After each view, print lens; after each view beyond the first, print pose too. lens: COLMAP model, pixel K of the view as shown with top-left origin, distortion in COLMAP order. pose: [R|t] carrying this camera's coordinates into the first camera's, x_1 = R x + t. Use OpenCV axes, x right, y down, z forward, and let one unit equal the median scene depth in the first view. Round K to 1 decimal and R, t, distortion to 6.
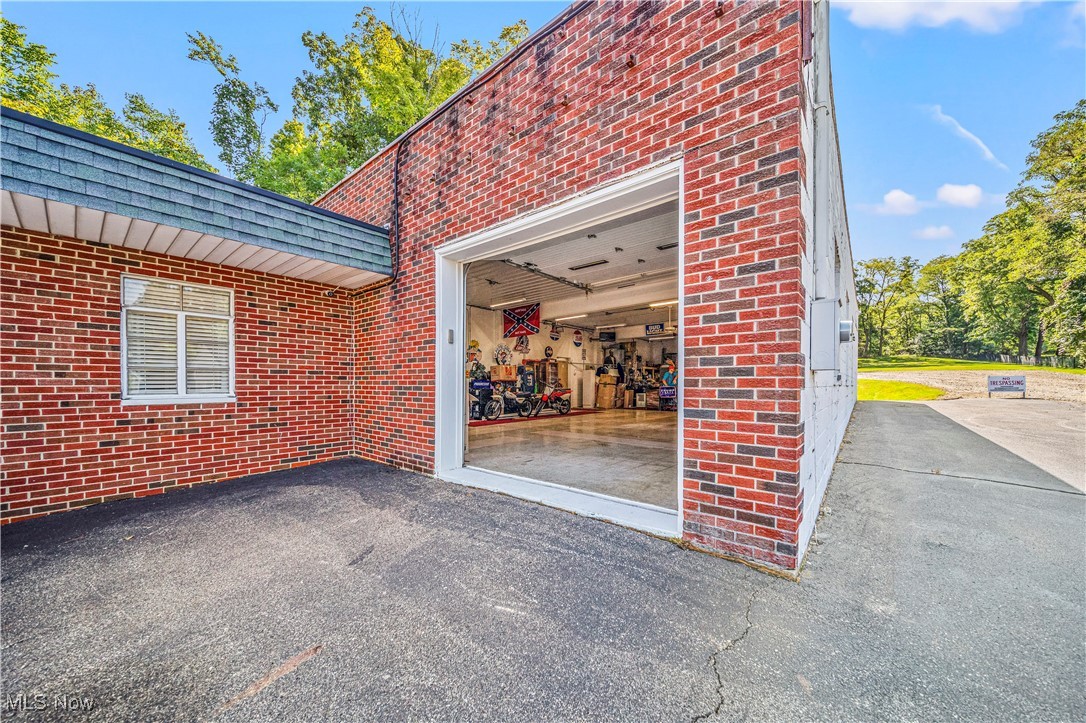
lens RADIAL K [[384.0, 0, 541.7], [0, 384.0, 380.7], [0, 0, 1]] dist [-0.000531, -0.000032]
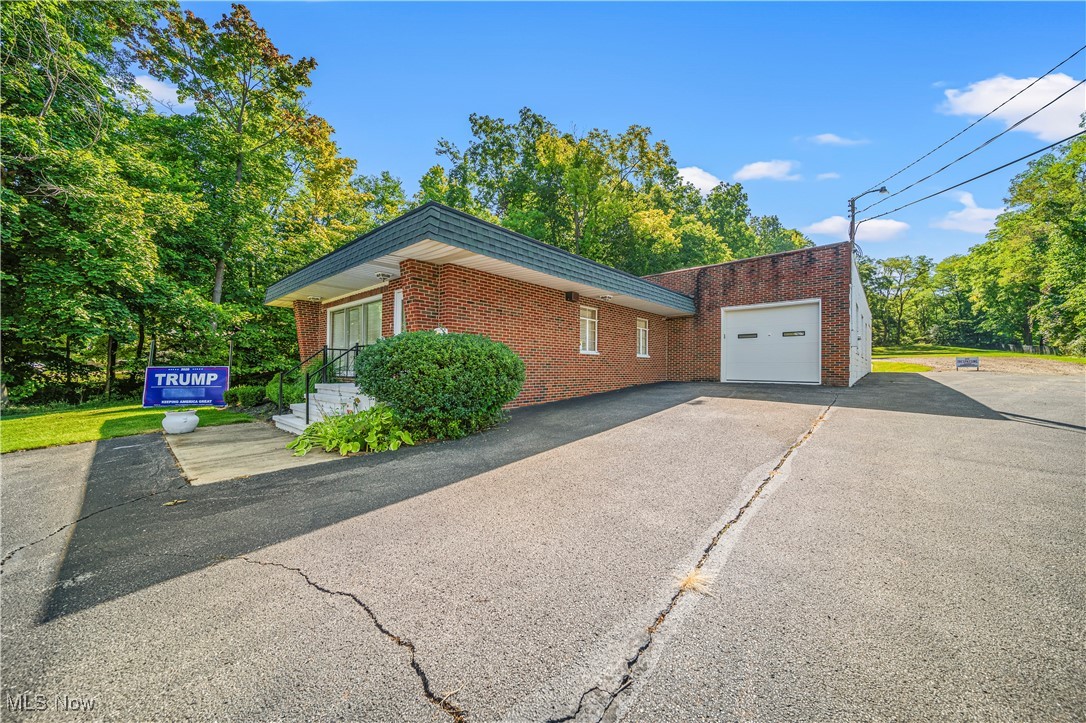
lens RADIAL K [[380.2, 0, 542.4], [0, 380.2, 357.2], [0, 0, 1]] dist [-0.000440, -0.000134]
pose [[0.999218, 0.009271, -0.038428, -0.114941], [-0.010199, 0.999660, -0.024017, 0.010043], [0.038193, 0.024390, 0.998973, -0.150262]]
